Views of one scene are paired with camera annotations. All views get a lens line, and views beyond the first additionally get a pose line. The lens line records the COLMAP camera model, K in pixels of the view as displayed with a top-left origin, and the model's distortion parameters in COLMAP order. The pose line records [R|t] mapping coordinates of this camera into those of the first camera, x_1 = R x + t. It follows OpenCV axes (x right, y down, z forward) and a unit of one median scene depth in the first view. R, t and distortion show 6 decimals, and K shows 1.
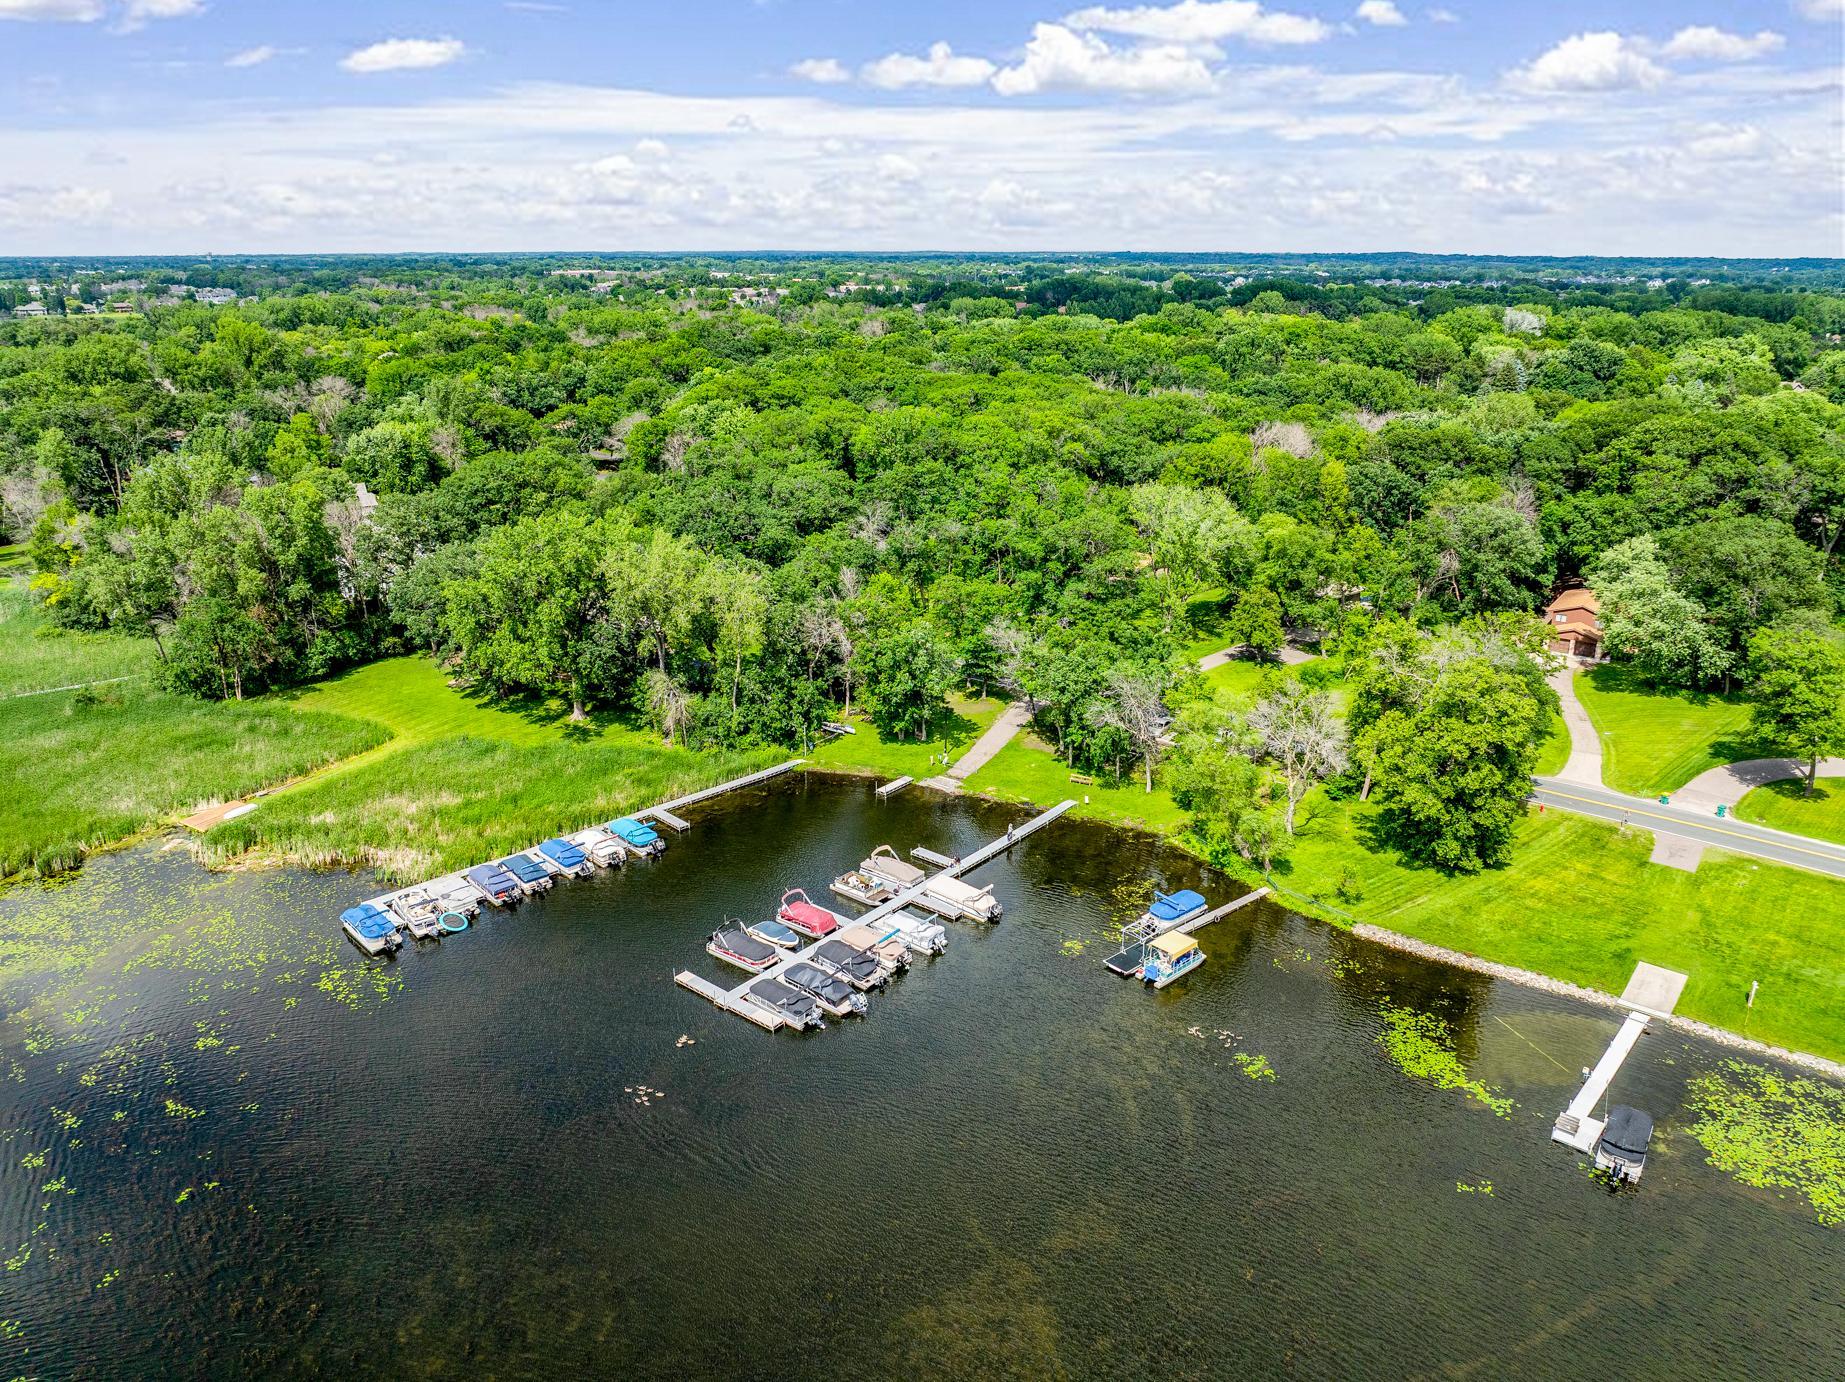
lens RADIAL K [[1282.3, 0, 926.3], [0, 1282.3, 680.3], [0, 0, 1]] dist [-0.034031, -0.003440]
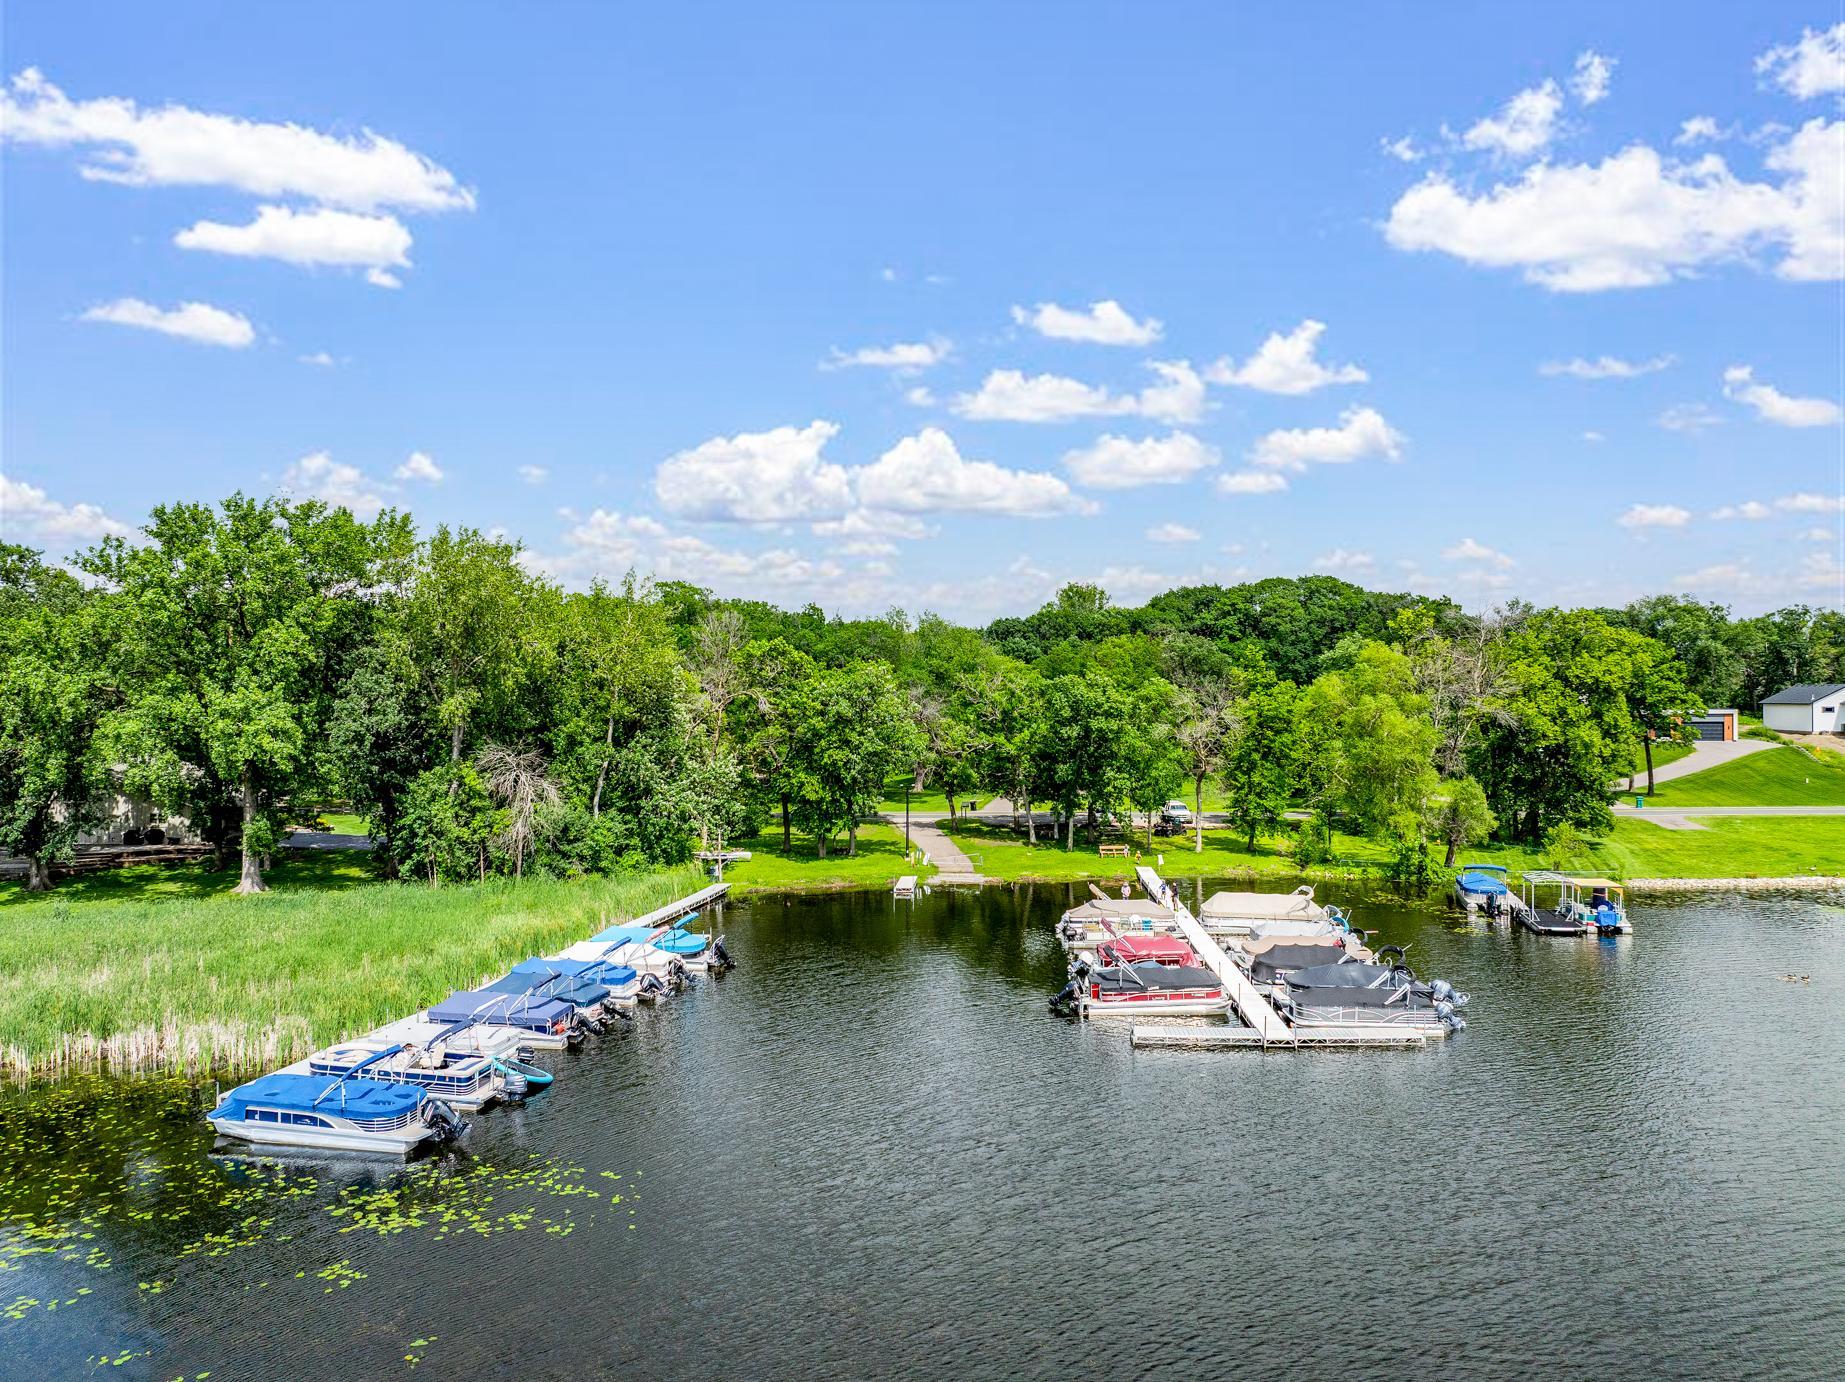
lens RADIAL K [[1295.0, 0, 914.9], [0, 1295.0, 688.1], [0, 0, 1]] dist [-0.045547, 0.020913]
pose [[0.817783, -0.005874, 0.575497, -0.380396], [0.191481, 0.945759, -0.262441, 0.154218], [-0.542740, 0.324817, 0.774550, 0.436818]]
